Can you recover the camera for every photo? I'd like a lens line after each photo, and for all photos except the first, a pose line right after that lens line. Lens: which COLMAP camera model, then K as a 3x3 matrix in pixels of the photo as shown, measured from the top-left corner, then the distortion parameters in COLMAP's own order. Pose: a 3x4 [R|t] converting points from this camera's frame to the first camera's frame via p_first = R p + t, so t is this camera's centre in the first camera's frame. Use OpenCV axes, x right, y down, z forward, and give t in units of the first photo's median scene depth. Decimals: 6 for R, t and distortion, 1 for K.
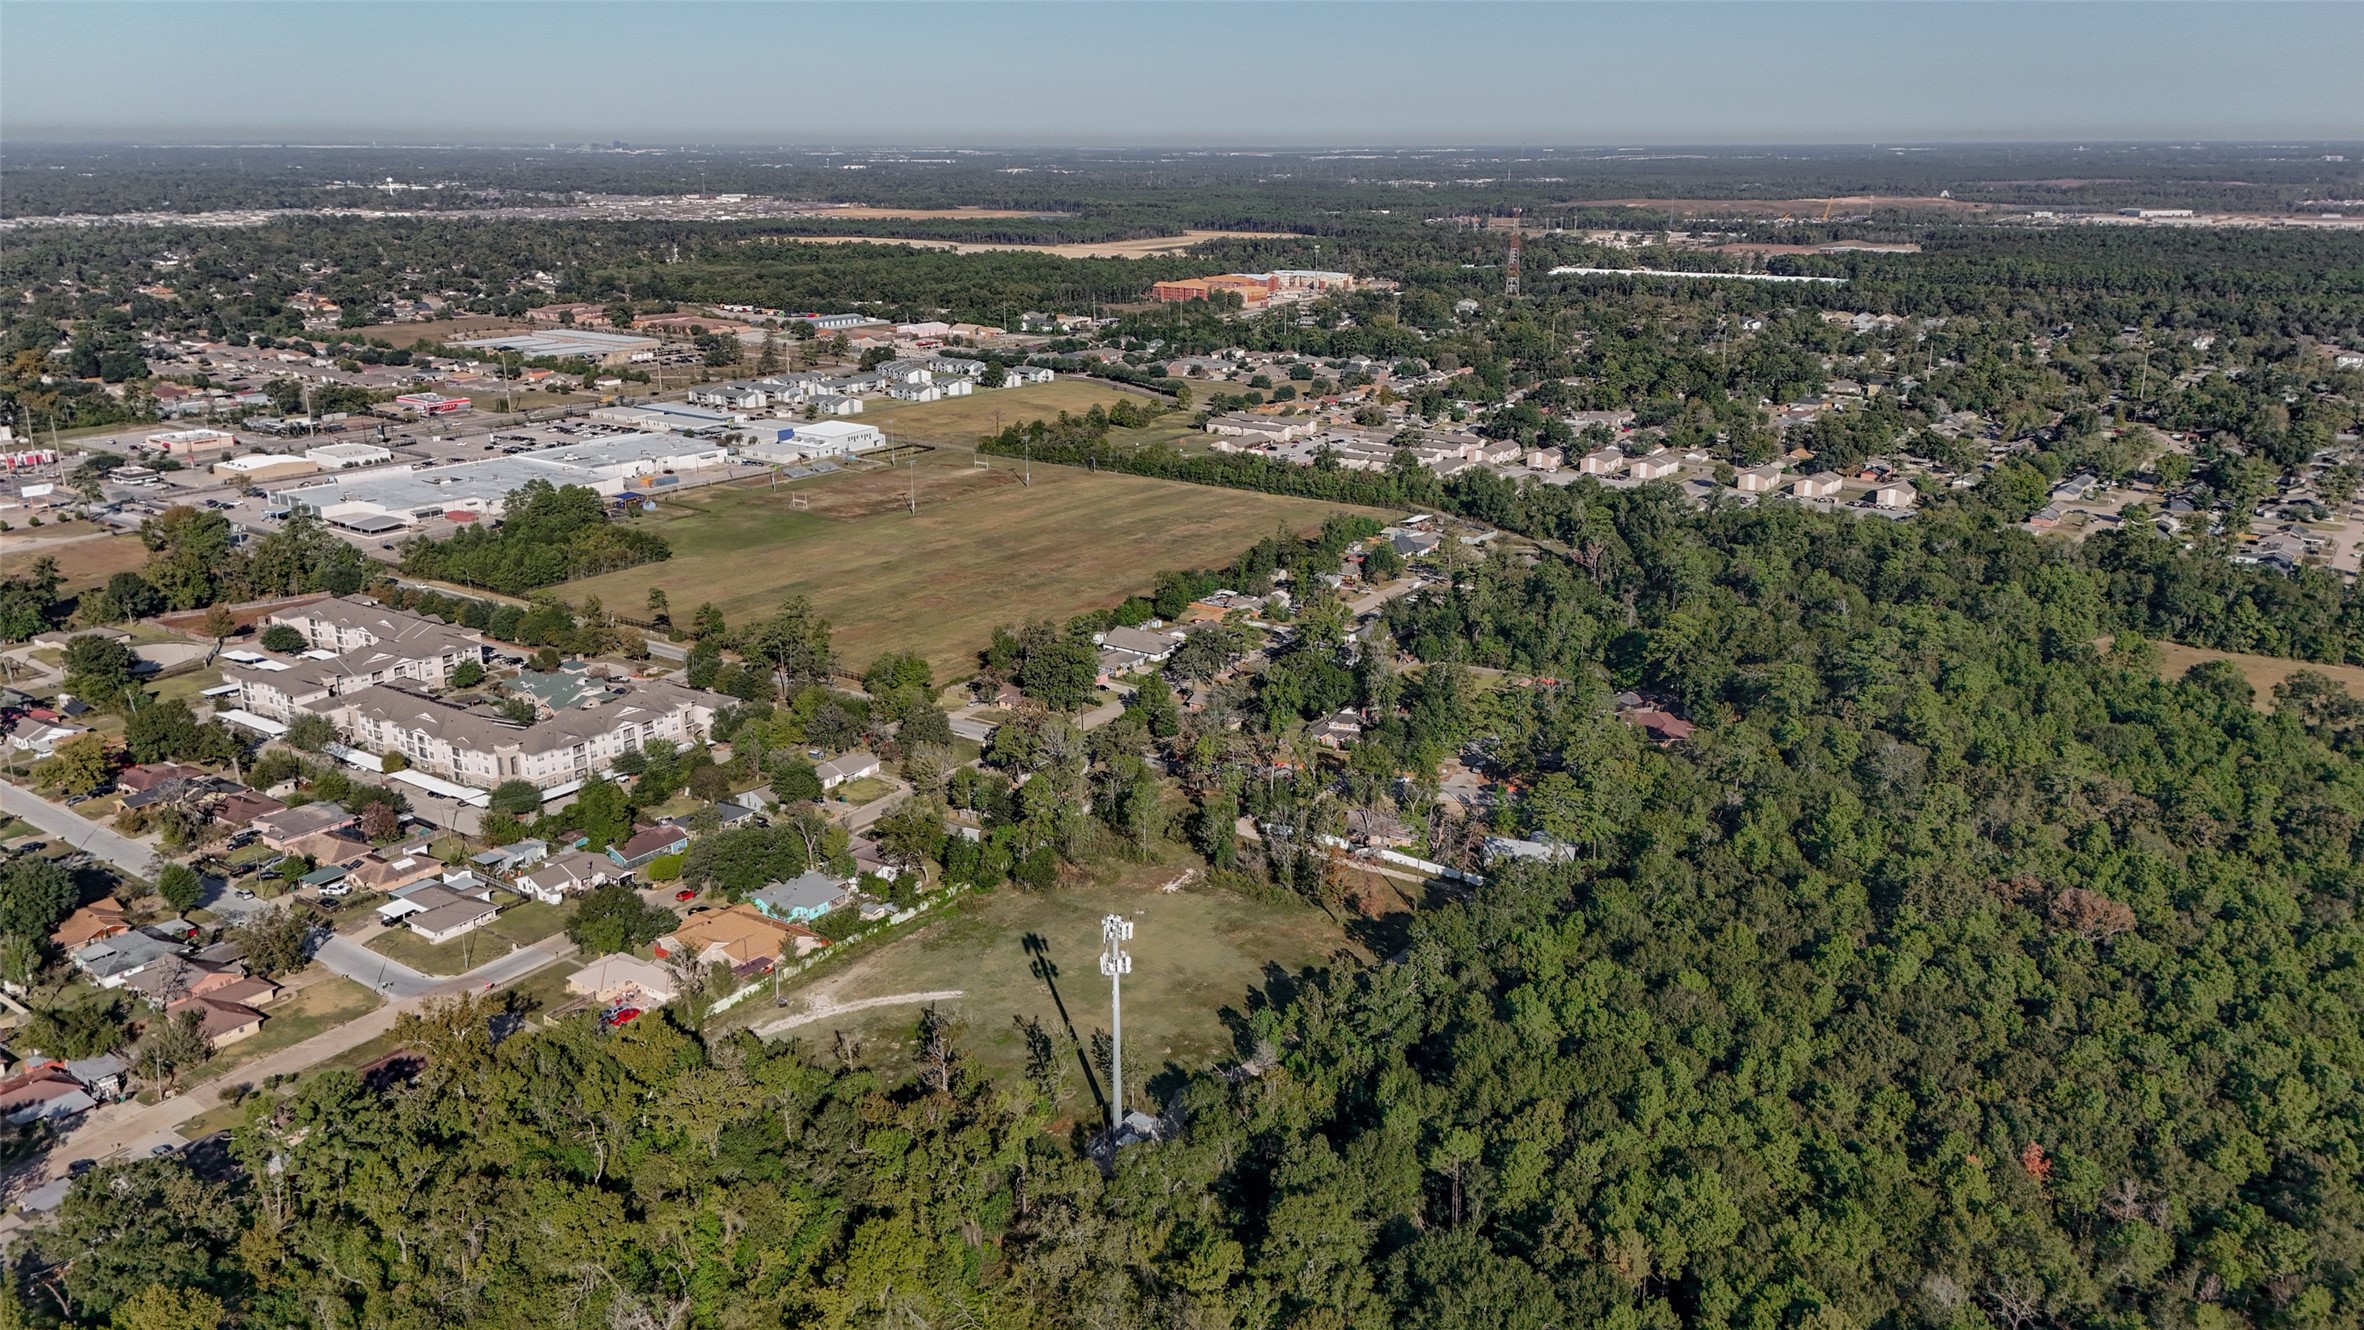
lens RADIAL K [[1729.6, 0, 1173.5], [0, 1729.6, 653.6], [0, 0, 1]] dist [0.082447, -0.074502]
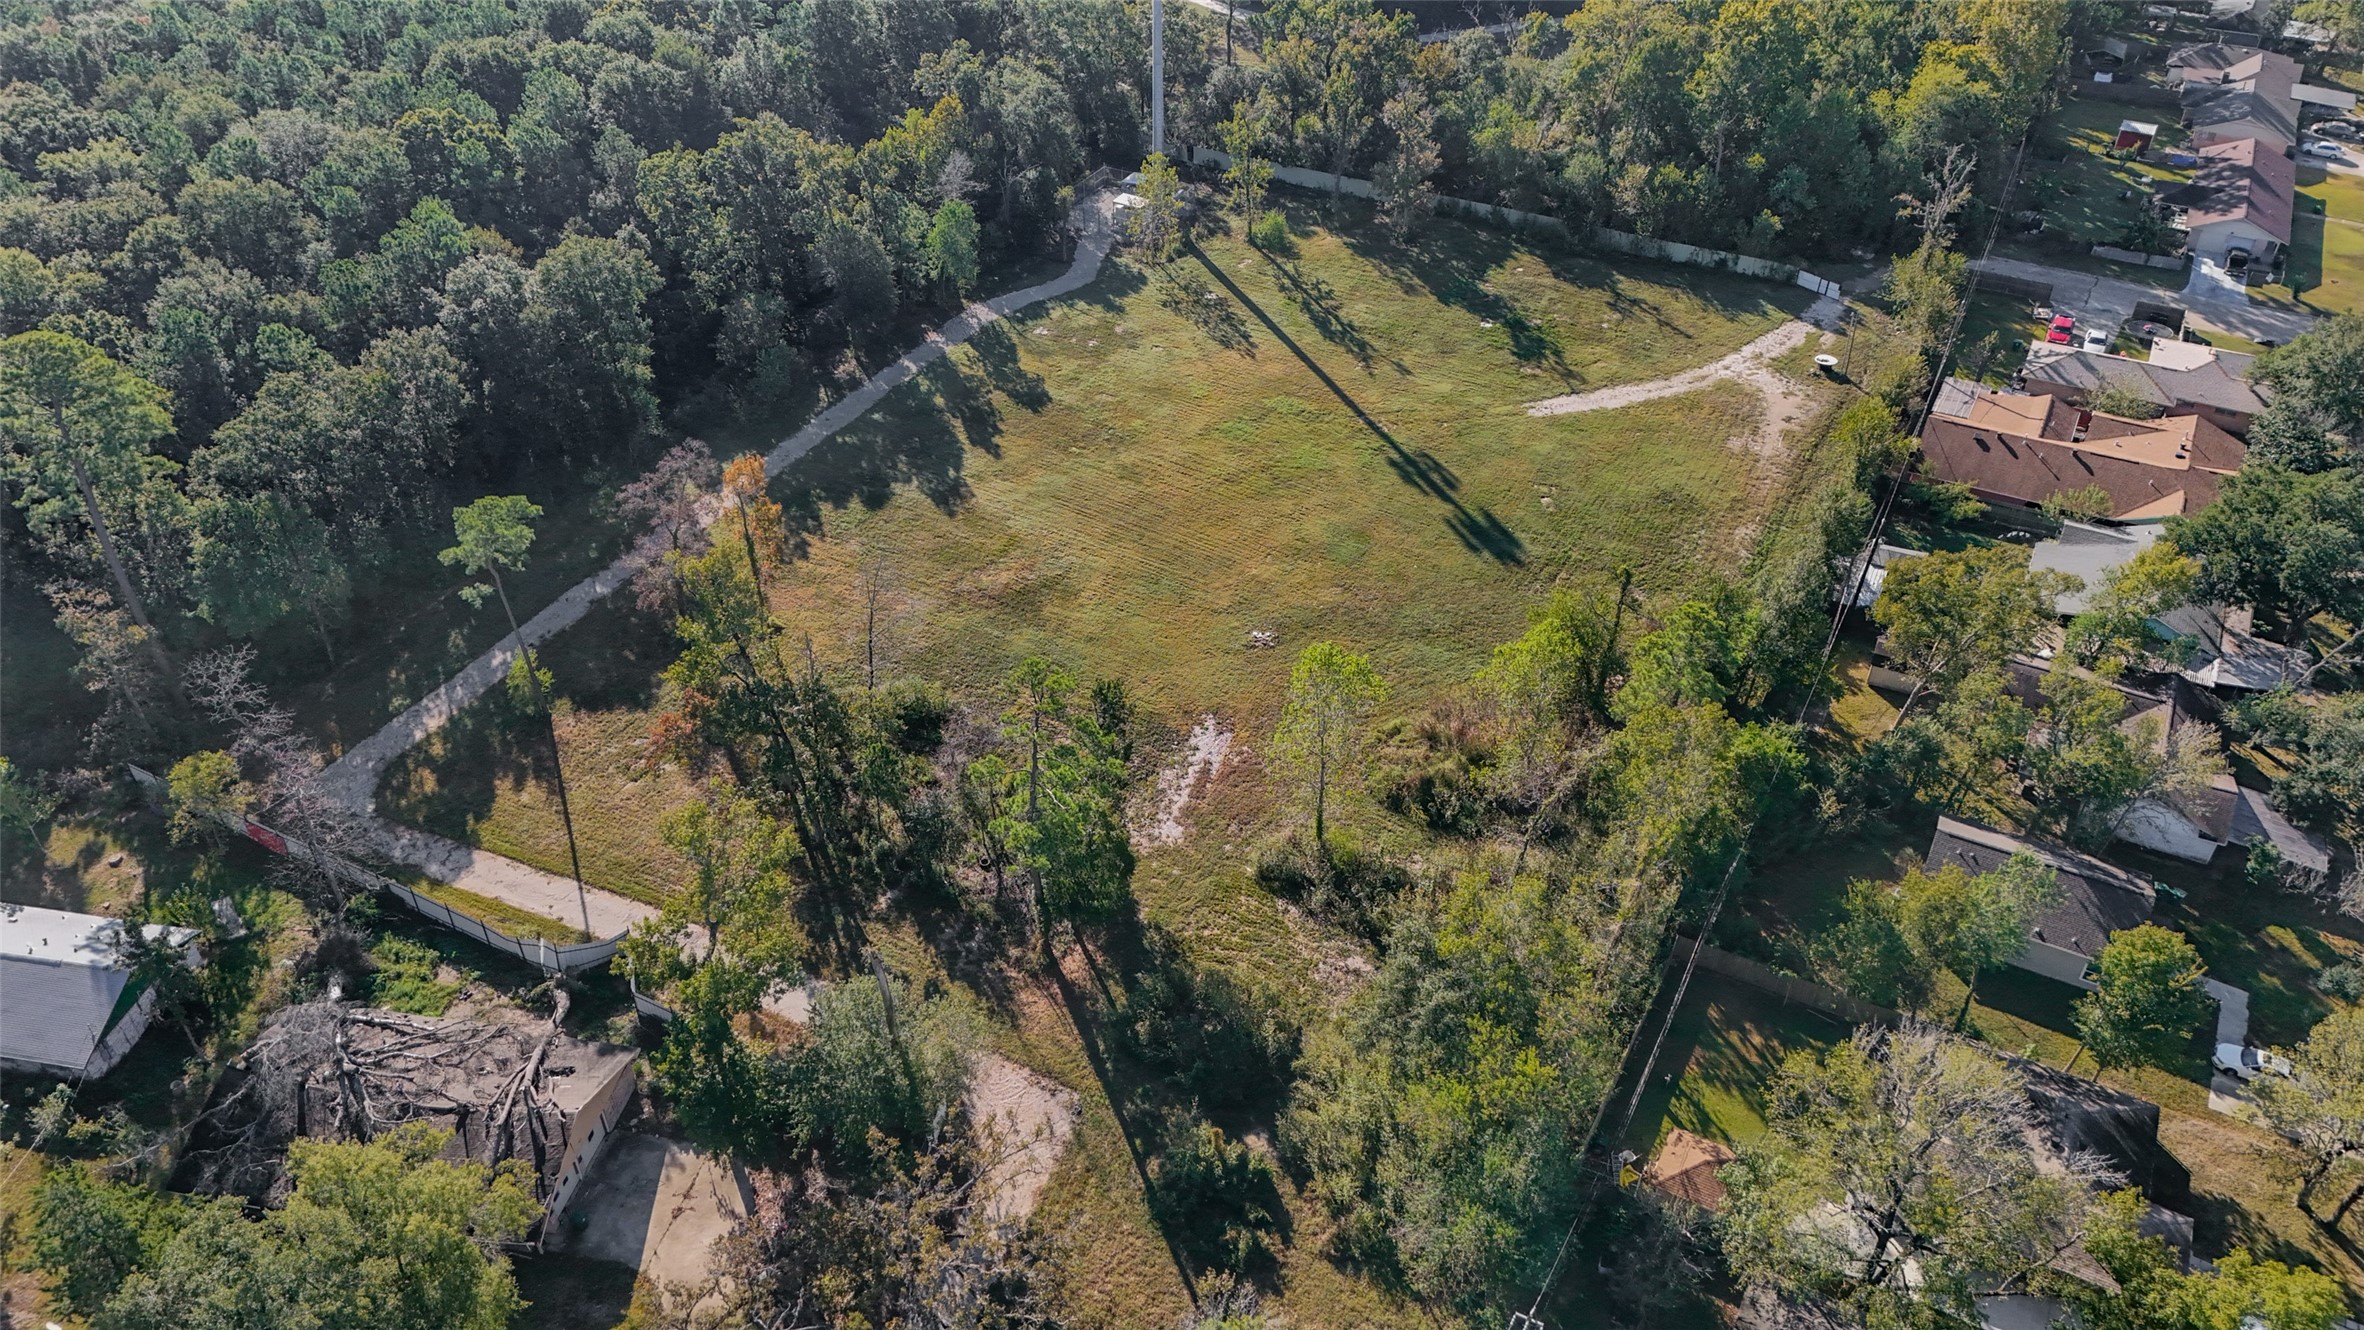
lens RADIAL K [[1729.6, 0, 1183.7], [0, 1729.6, 677.5], [0, 0, 1]] dist [0.082447, -0.074502]
pose [[-0.990878, 0.084617, -0.104888, 0.043295], [-0.036685, 0.579552, 0.814109, -0.171875], [0.129676, 0.810530, -0.571161, 1.234004]]
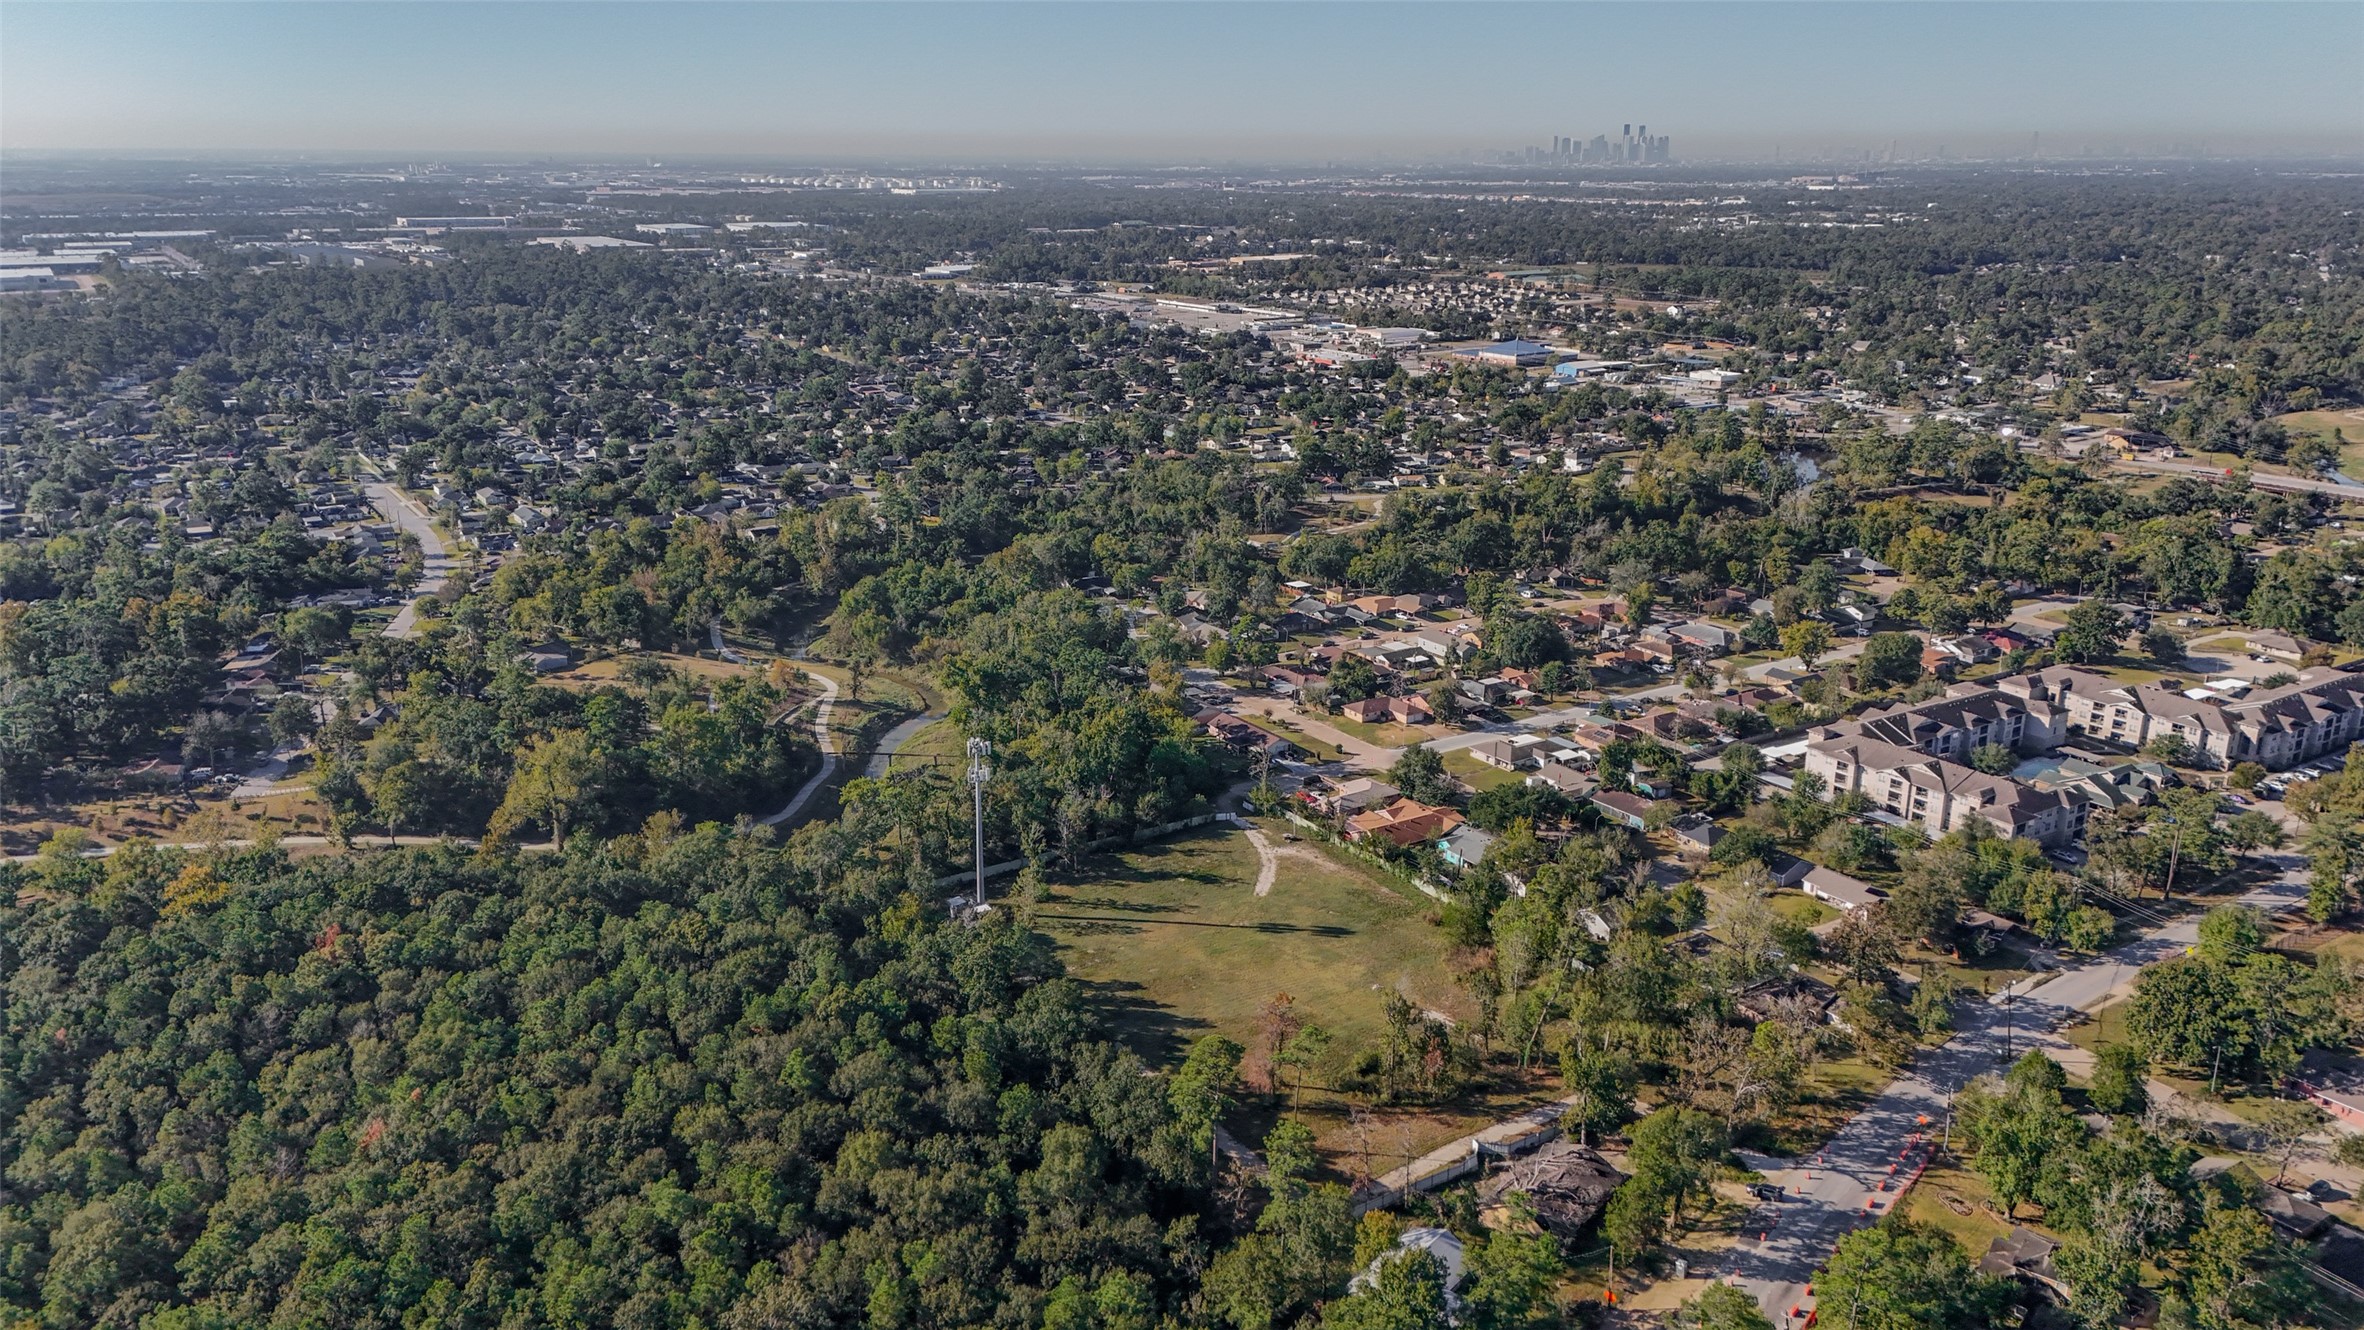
lens RADIAL K [[1729.6, 0, 1165.3], [0, 1729.6, 662.7], [0, 0, 1]] dist [0.082447, -0.074502]
pose [[-0.365662, 0.264919, -0.892249, 0.803542], [-0.264223, 0.889652, 0.372432, -0.320332], [0.892456, 0.371937, -0.255315, 1.071286]]
